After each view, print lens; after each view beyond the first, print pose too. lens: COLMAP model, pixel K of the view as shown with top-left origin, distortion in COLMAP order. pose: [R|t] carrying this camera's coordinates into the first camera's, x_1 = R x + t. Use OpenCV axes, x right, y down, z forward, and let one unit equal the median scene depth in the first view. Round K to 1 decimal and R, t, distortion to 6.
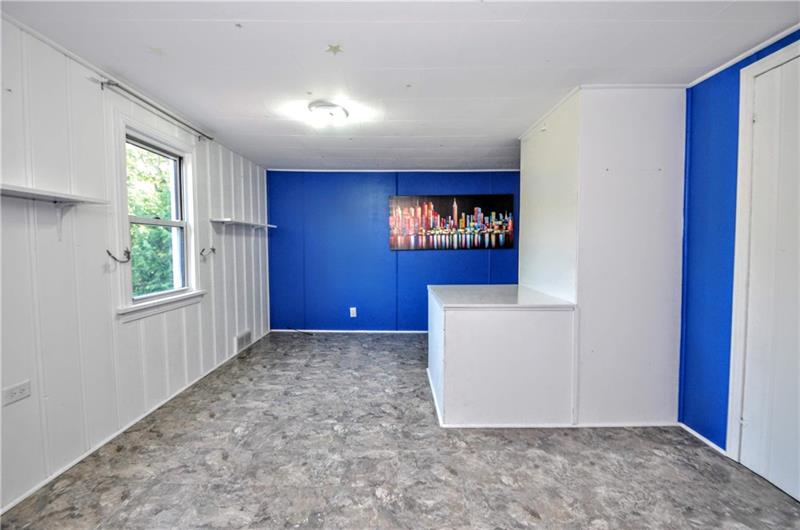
lens RADIAL K [[349.9, 0, 399.4], [0, 349.9, 263.6], [0, 0, 1]] dist [-0.000817, -0.004949]
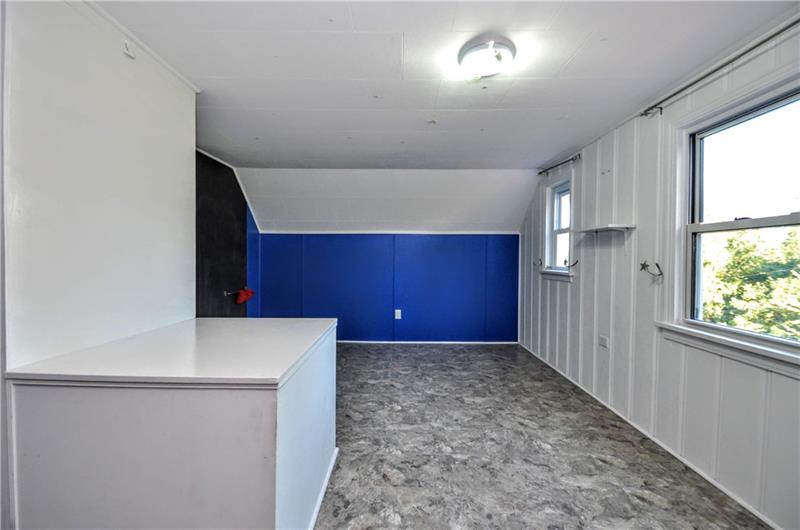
lens RADIAL K [[349.9, 0, 399.4], [0, 349.9, 261.7], [0, 0, 1]] dist [-0.000817, -0.004949]
pose [[-0.999927, -0.007860, 0.009139, -0.052760], [-0.007256, 0.997900, 0.064359, -0.102015], [-0.009625, 0.064288, -0.997885, 1.984326]]
